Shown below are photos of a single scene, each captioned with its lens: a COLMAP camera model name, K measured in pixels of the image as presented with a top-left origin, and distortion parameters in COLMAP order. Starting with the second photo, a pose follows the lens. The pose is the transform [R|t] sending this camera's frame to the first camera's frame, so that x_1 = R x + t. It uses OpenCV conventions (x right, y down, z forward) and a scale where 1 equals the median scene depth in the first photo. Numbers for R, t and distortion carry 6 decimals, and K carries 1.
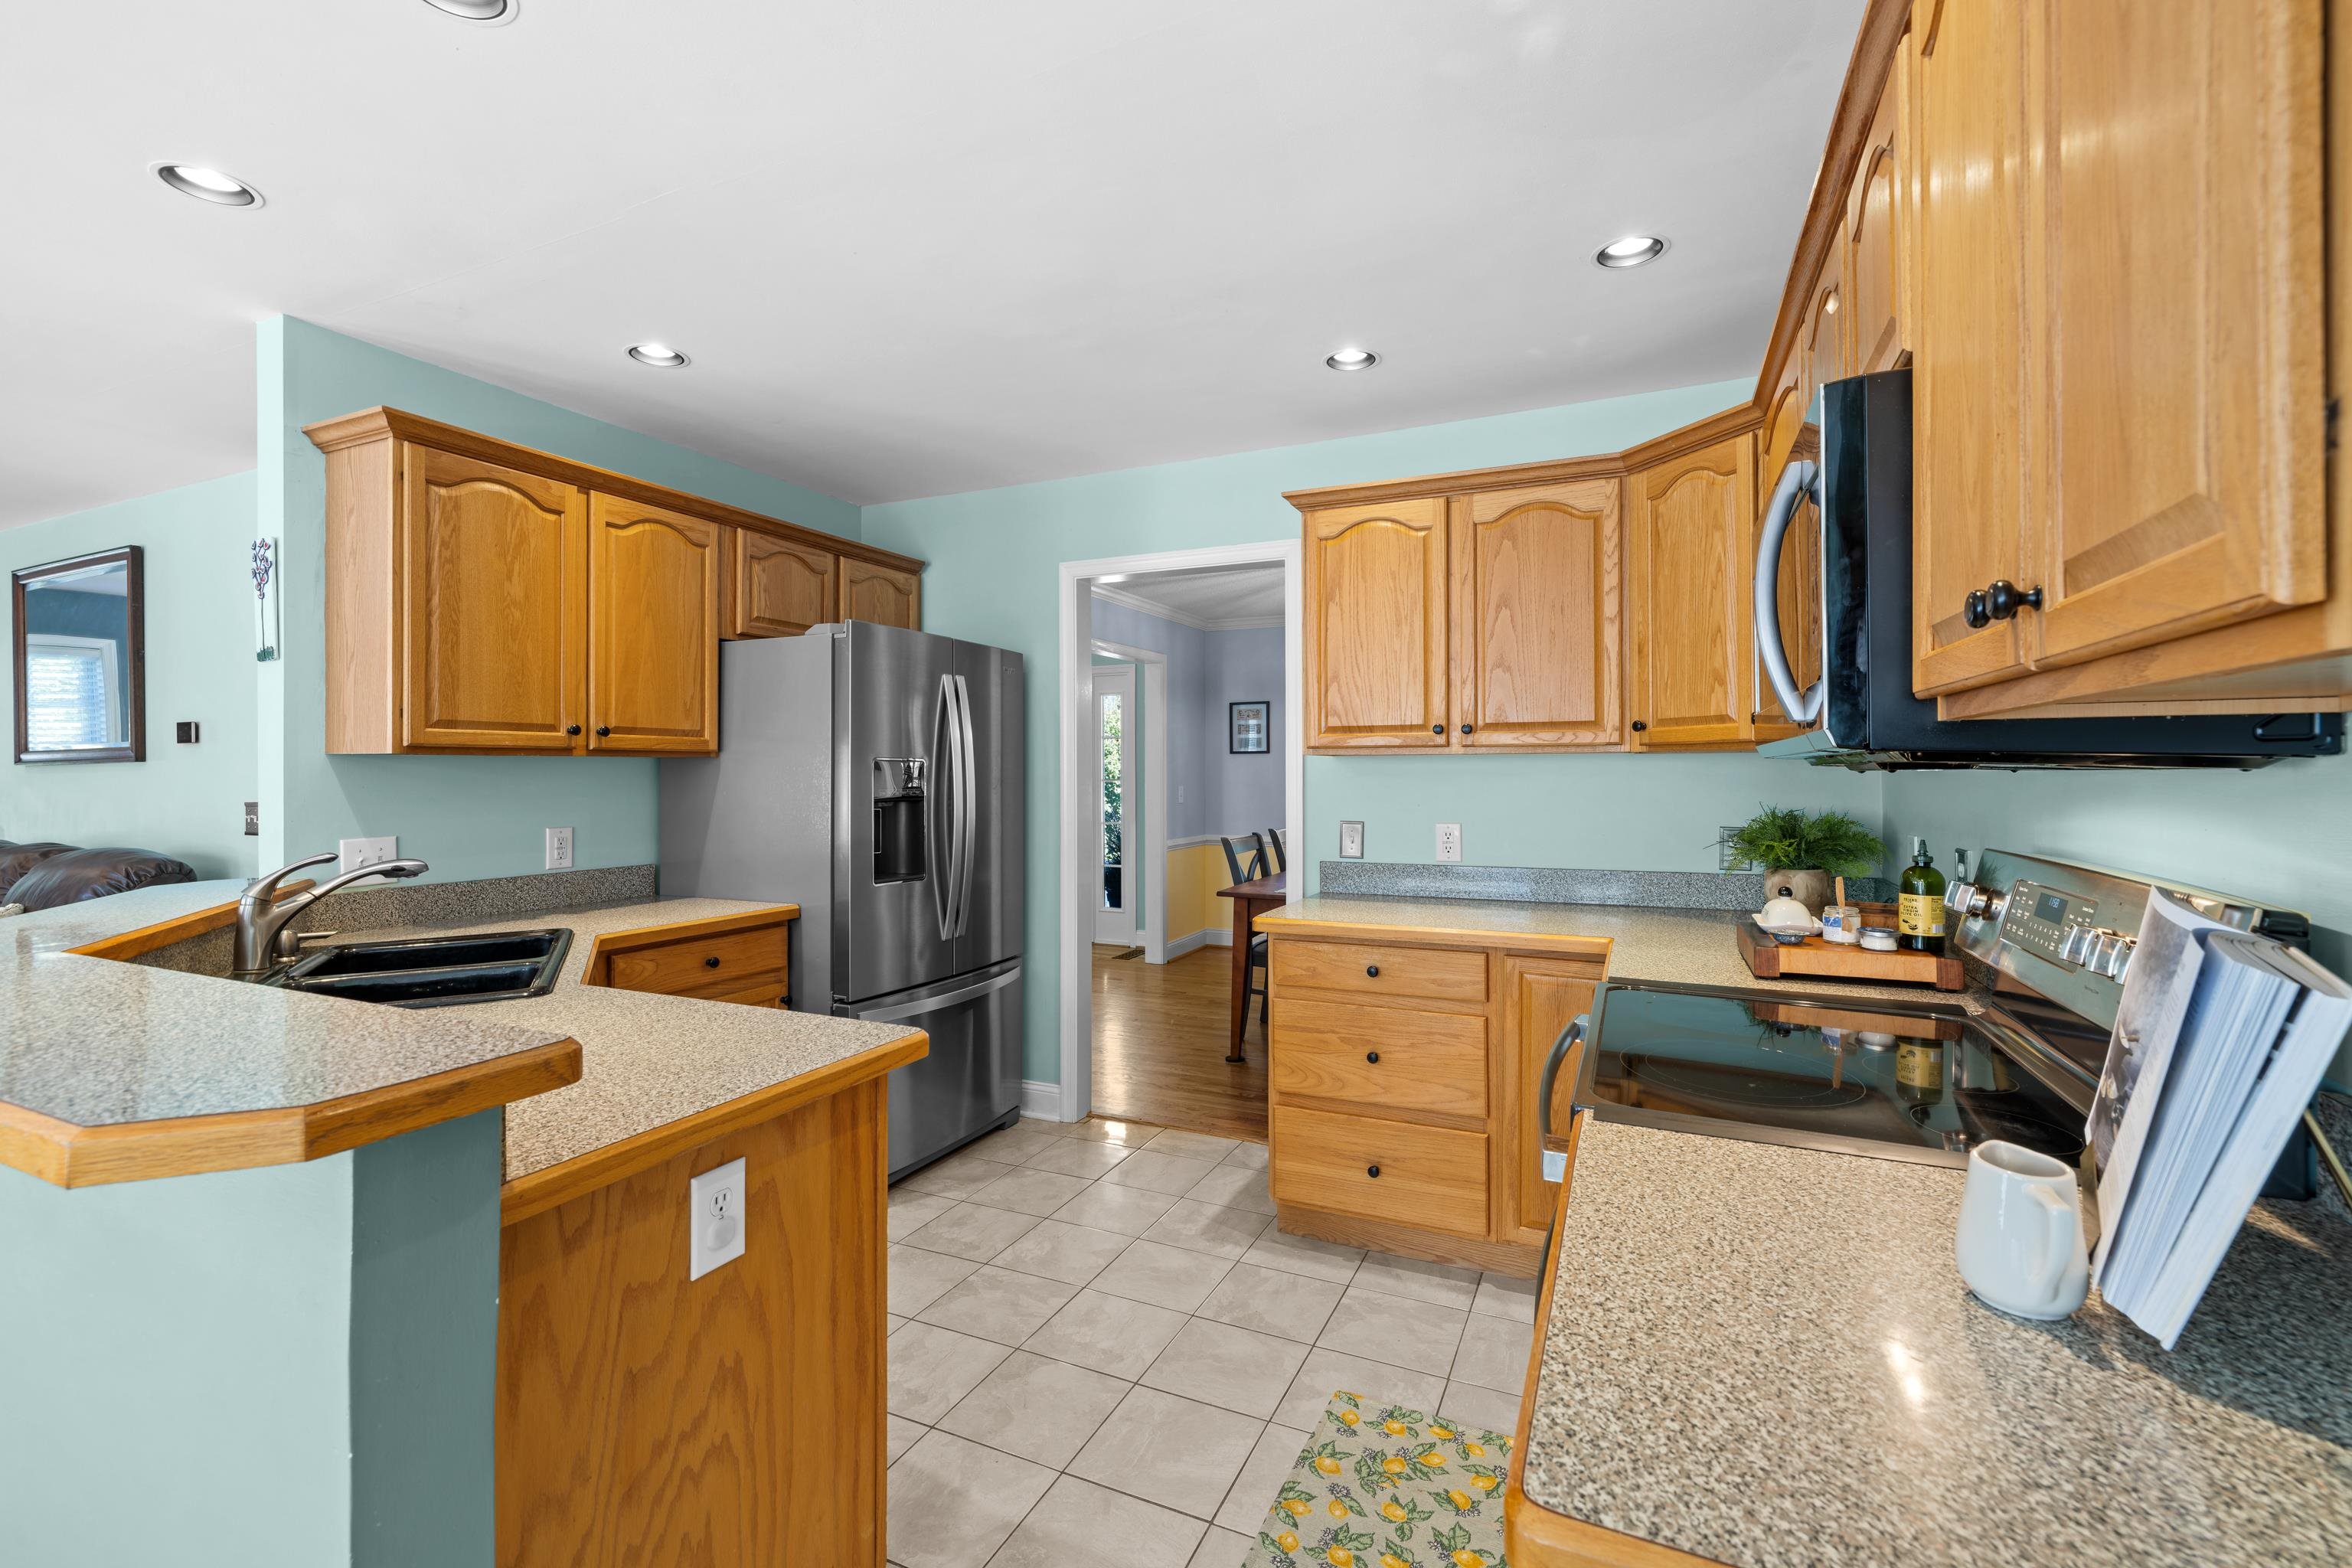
lens RADIAL K [[999.8, 0, 1168.0], [0, 999.8, 771.5], [0, 0, 1]] dist [0.002227, -0.001652]
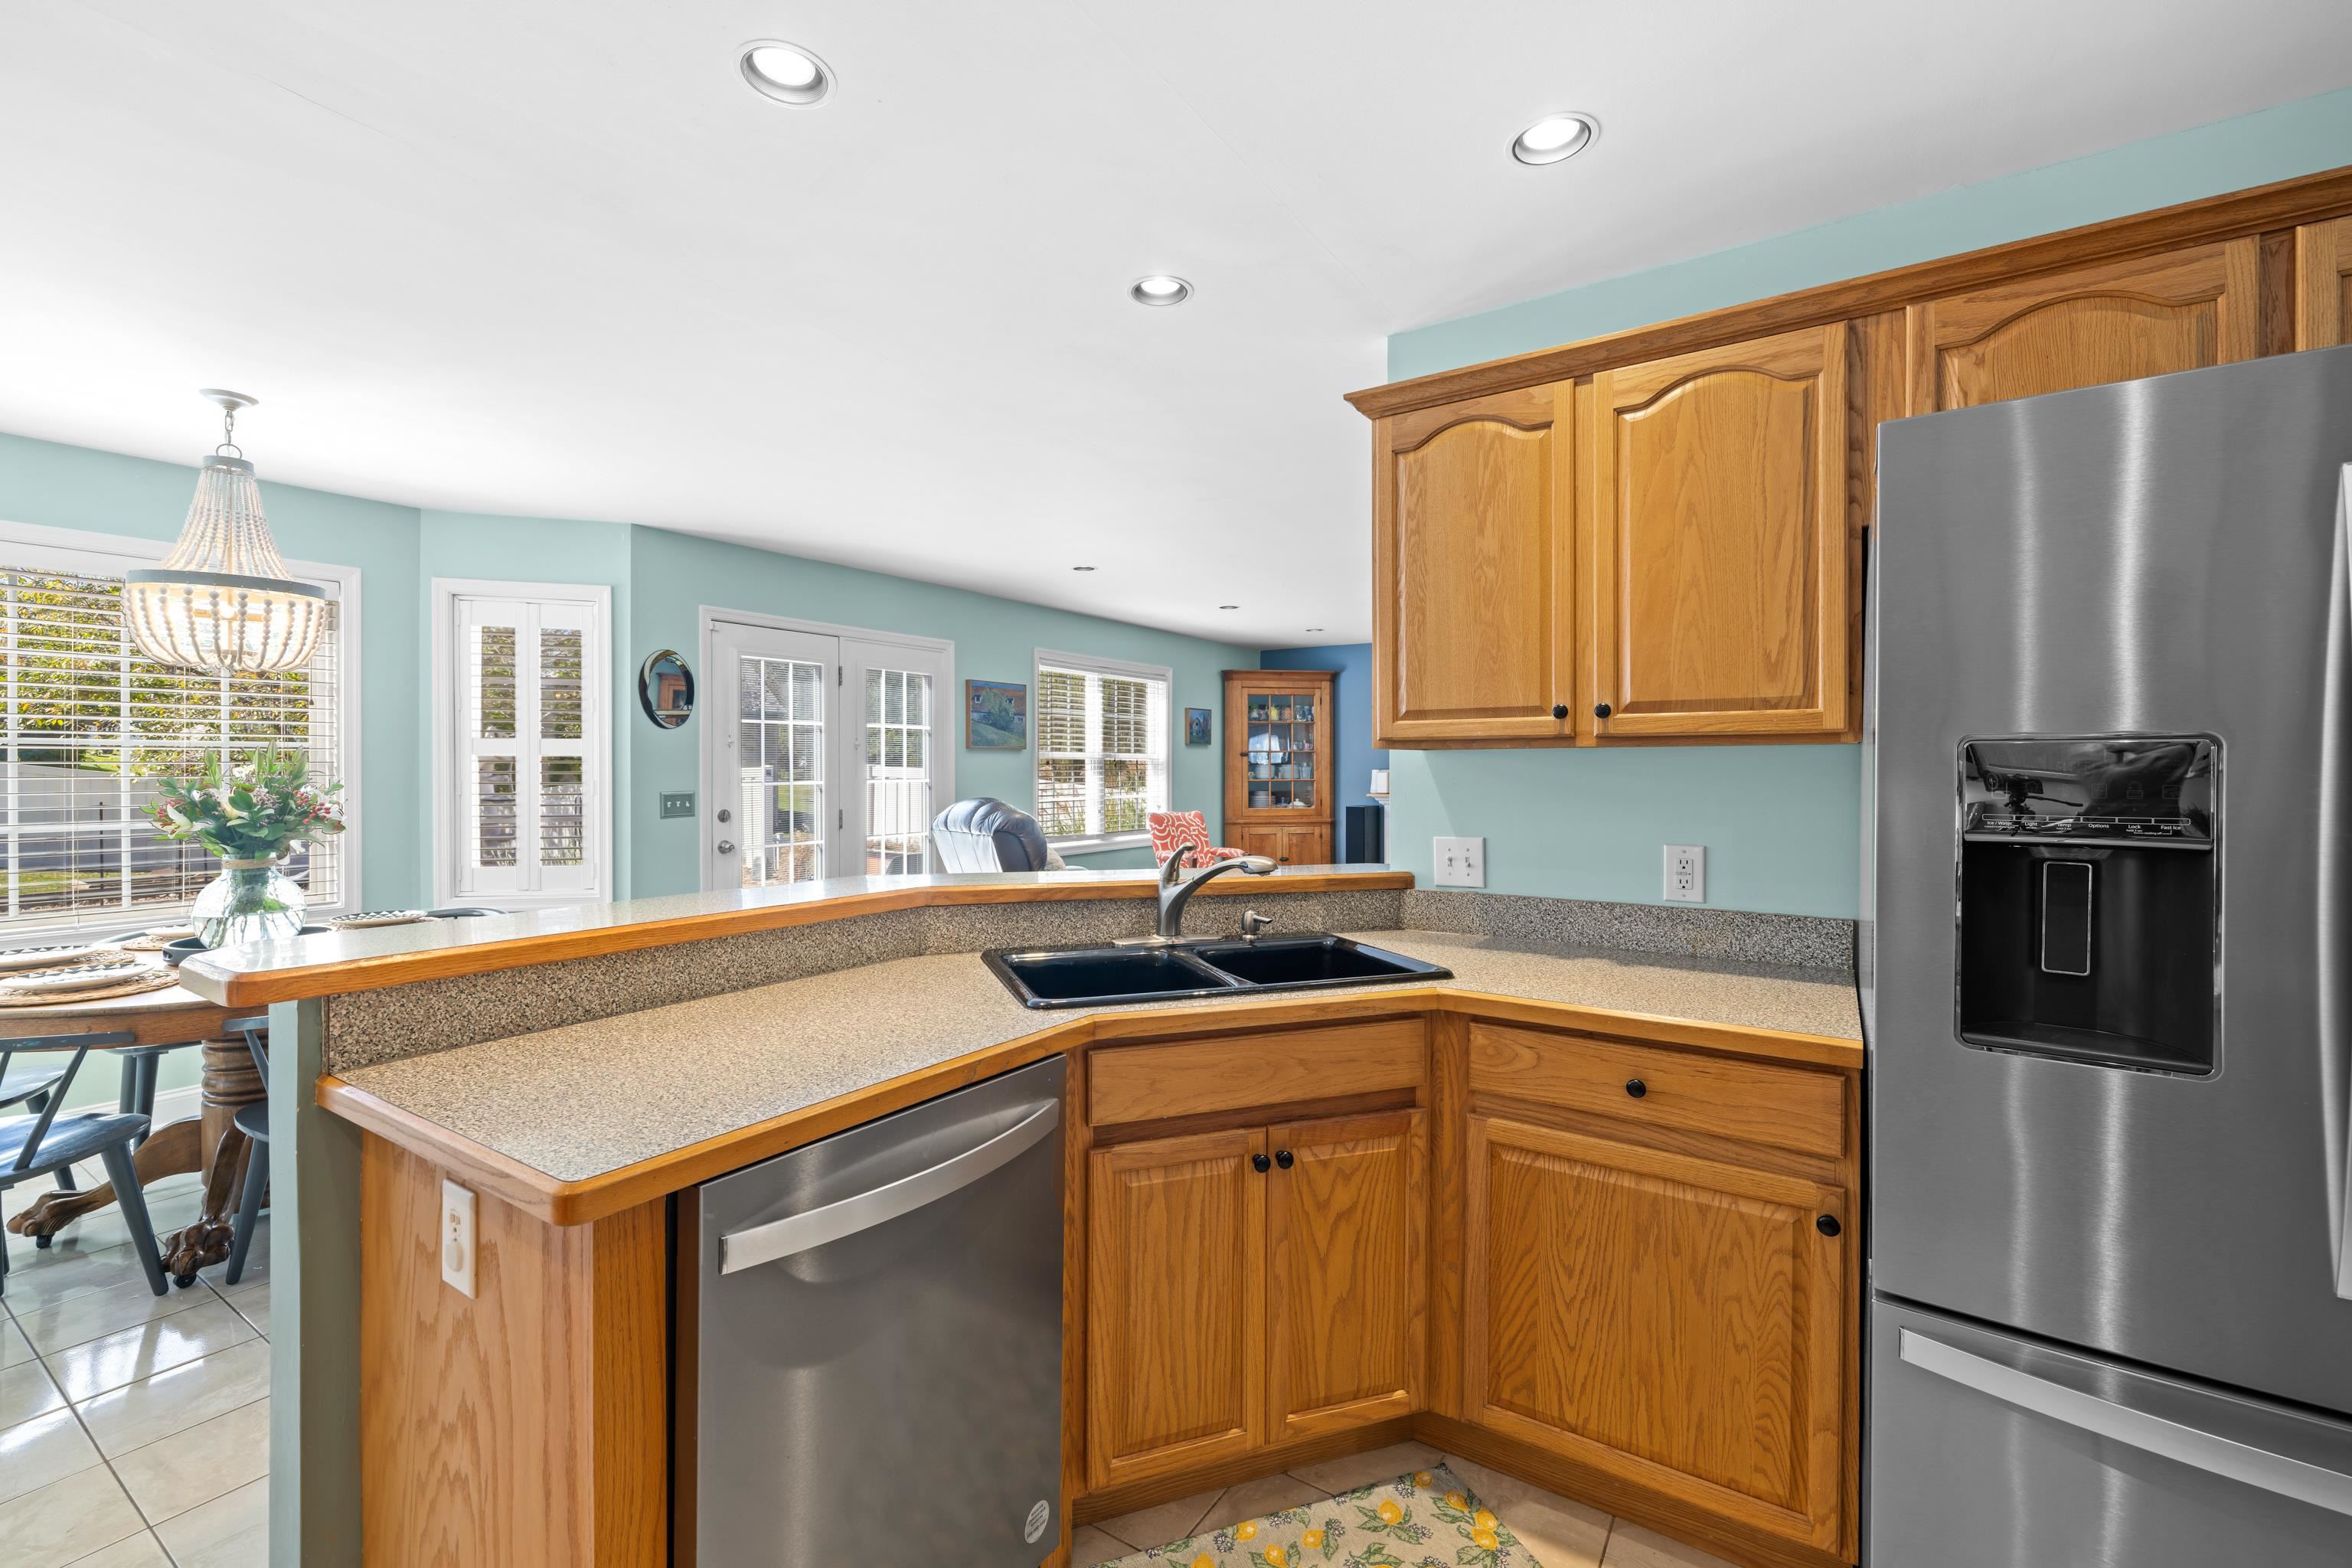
lens RADIAL K [[999.8, 0, 1176.7], [0, 999.8, 770.6], [0, 0, 1]] dist [0.002227, -0.001652]
pose [[-0.134450, -0.000109, -0.990920, 0.175739], [0.003214, 0.999995, -0.000546, 0.001703], [0.990915, -0.003258, -0.134449, 0.819317]]
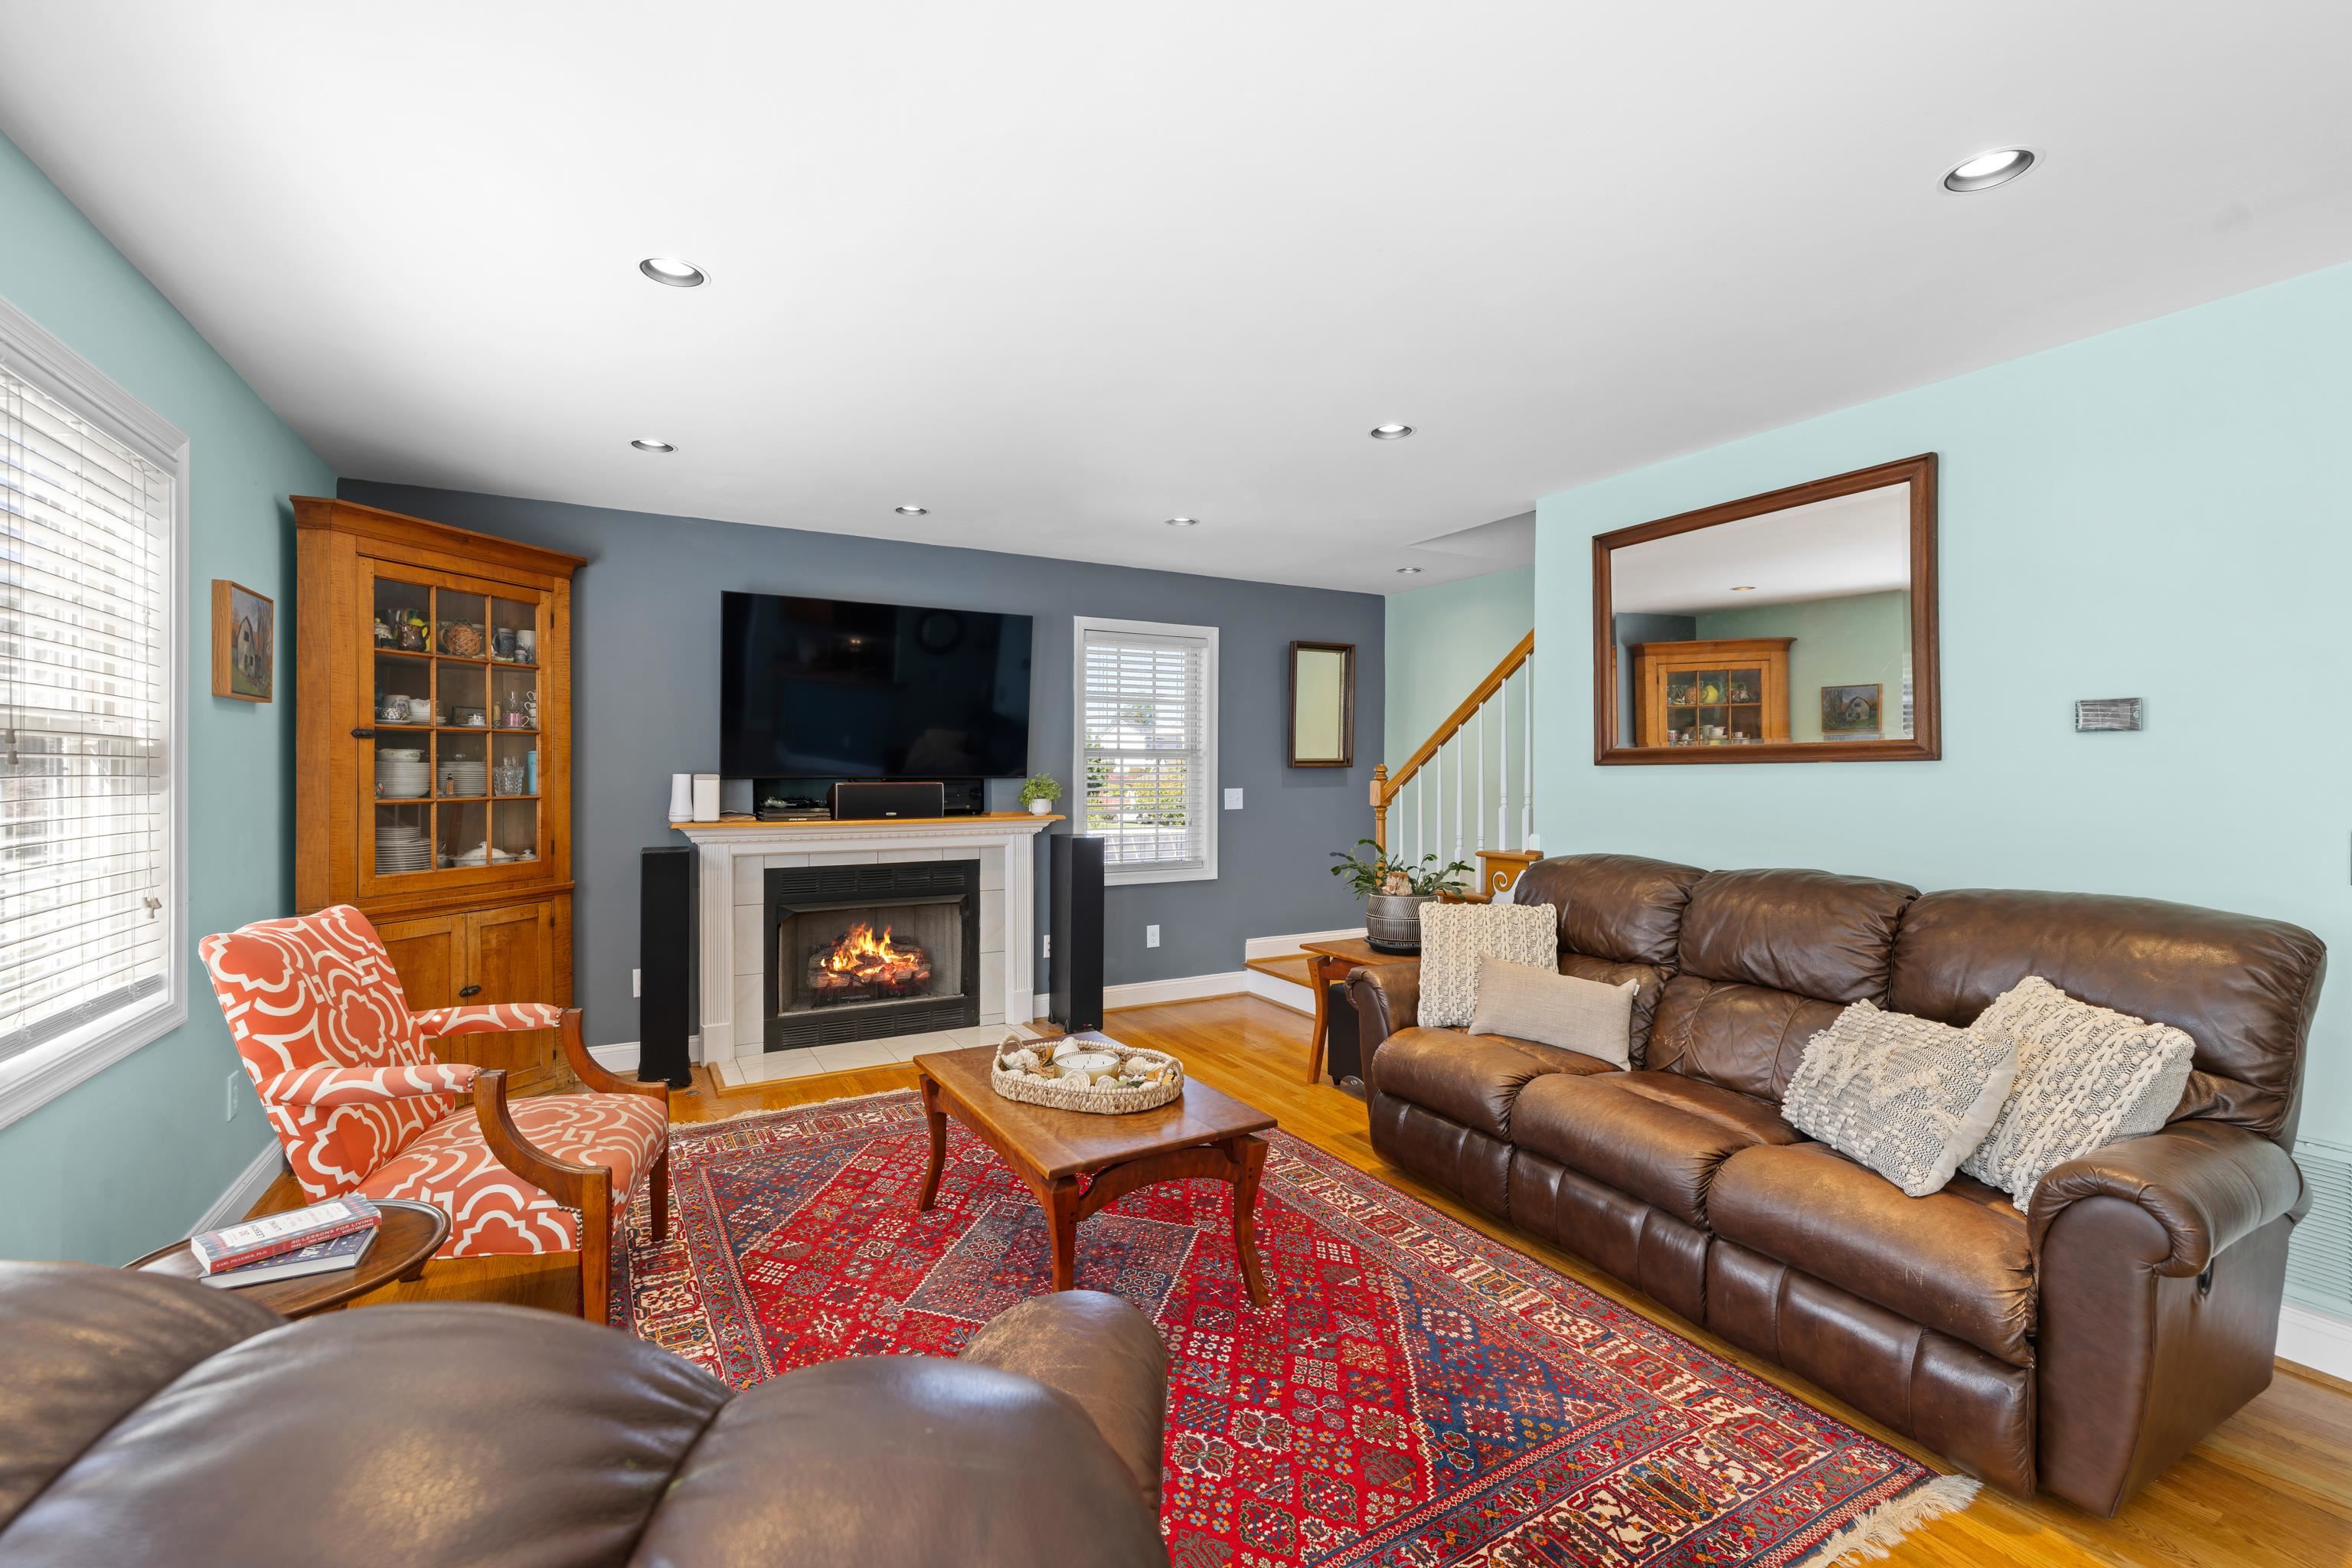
lens RADIAL K [[999.8, 0, 1173.9], [0, 999.8, 769.7], [0, 0, 1]] dist [0.002227, -0.001652]
pose [[0.816278, 0.001344, -0.577658, -1.544530], [-0.001239, 0.999999, 0.000575, -0.008796], [0.577658, 0.000247, 0.816279, 0.179048]]
